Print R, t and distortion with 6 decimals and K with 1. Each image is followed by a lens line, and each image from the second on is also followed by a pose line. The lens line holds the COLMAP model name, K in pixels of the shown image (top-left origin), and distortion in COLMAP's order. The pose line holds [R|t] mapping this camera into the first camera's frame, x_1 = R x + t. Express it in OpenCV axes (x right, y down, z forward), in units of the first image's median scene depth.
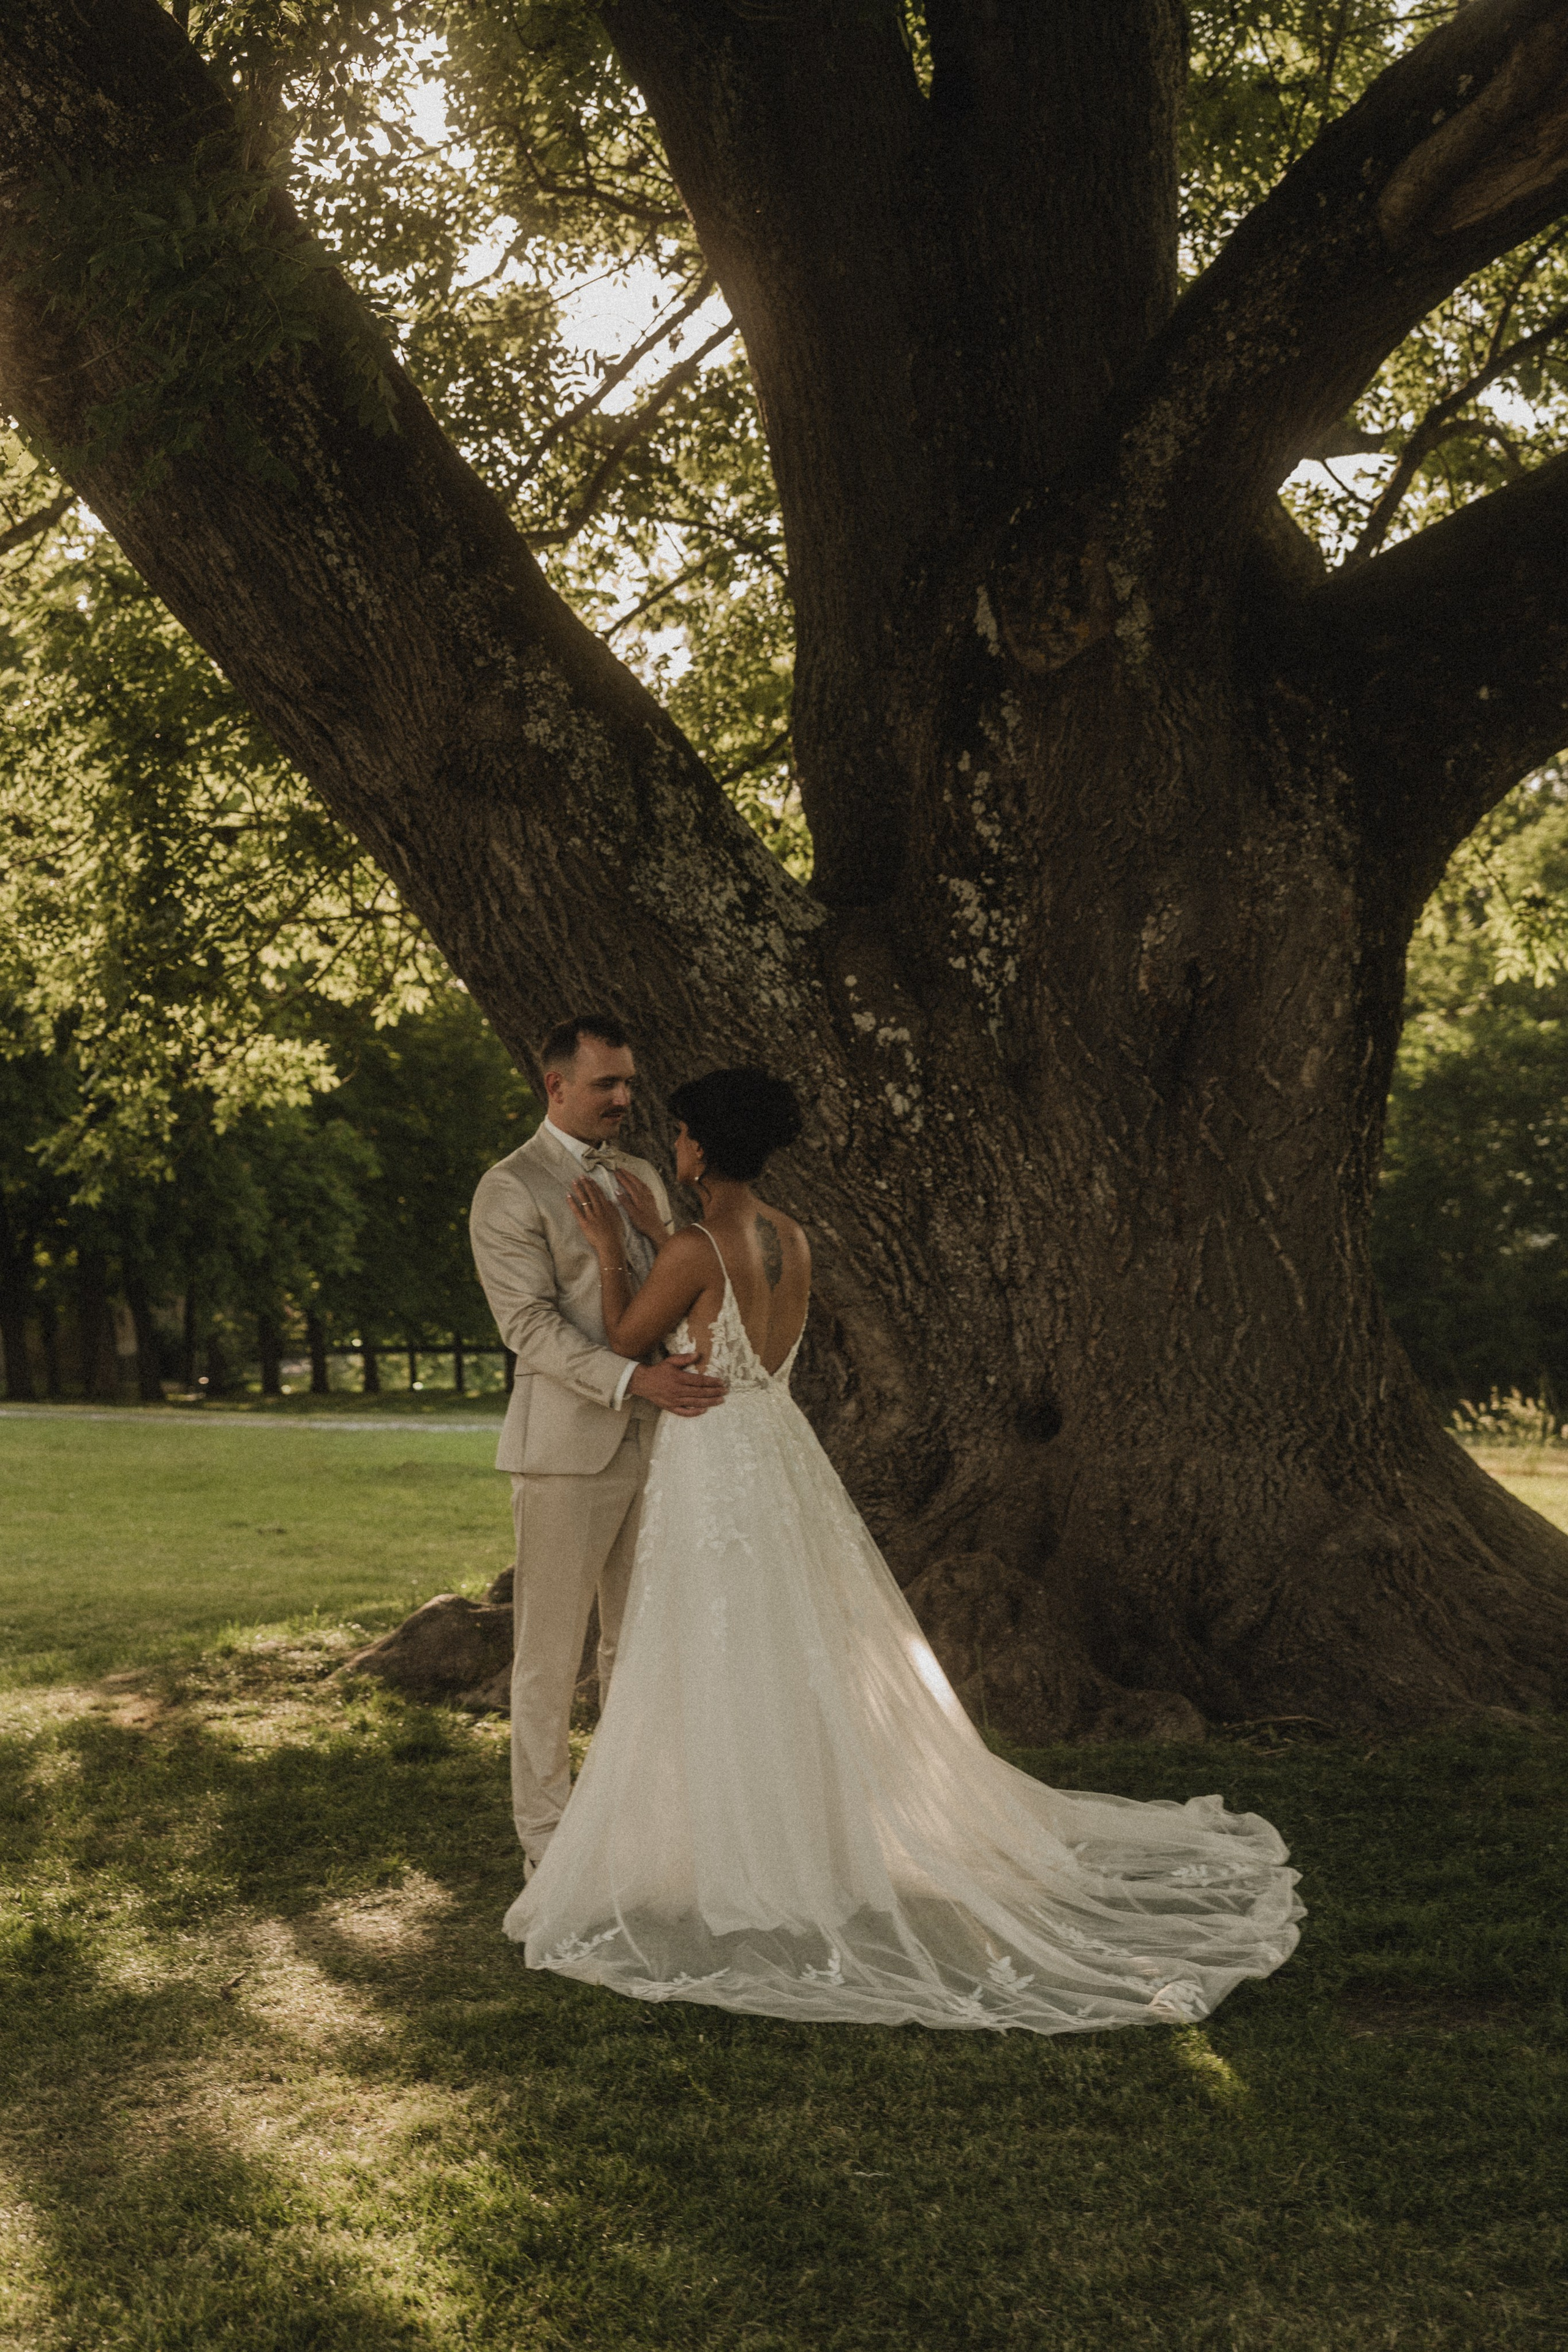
lens RADIAL K [[3536.4, 0, 784.0], [0, 3536.4, 1176.0], [0, 0, 1]] dist [0.034291, -0.041956]
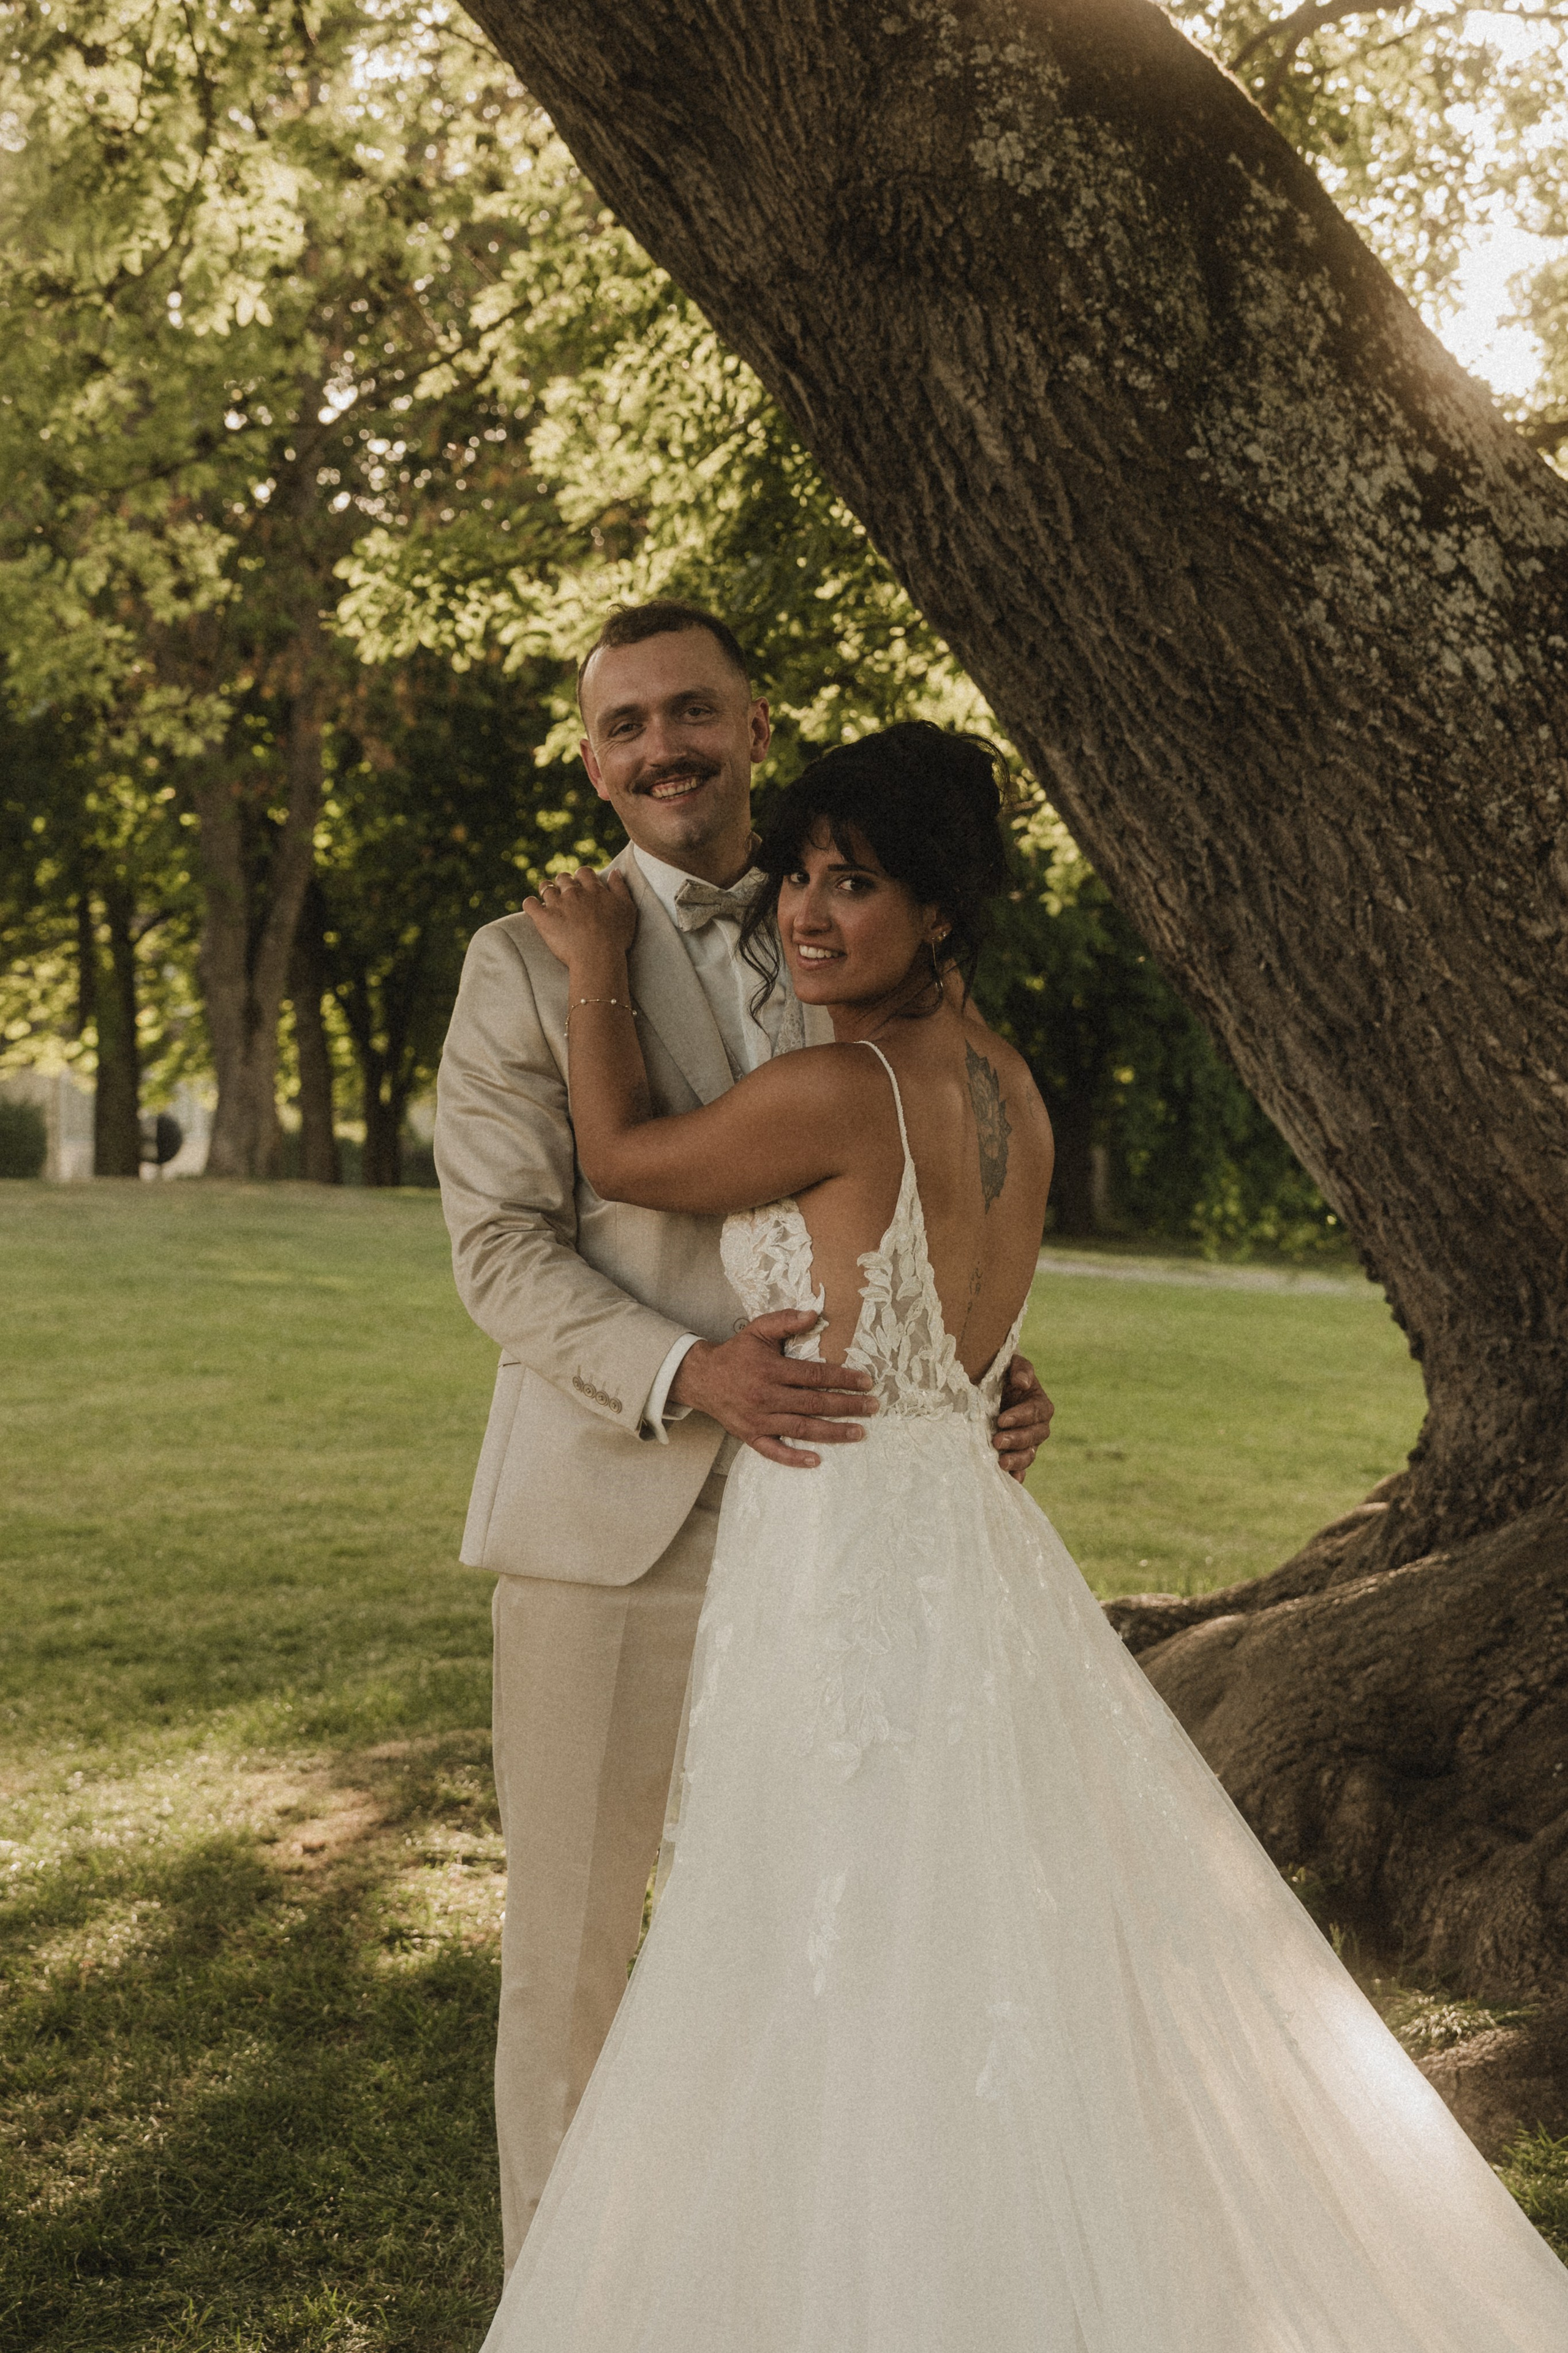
lens RADIAL K [[3963.9, 0, 850.6], [0, 3963.9, 943.1], [0, 0, 1]] dist [0.029753, -0.082469]
pose [[0.953610, 0.043687, -0.297856, 0.092282], [-0.047500, 0.998856, -0.005571, 0.001485], [0.297272, 0.019461, 0.954594, 0.381888]]
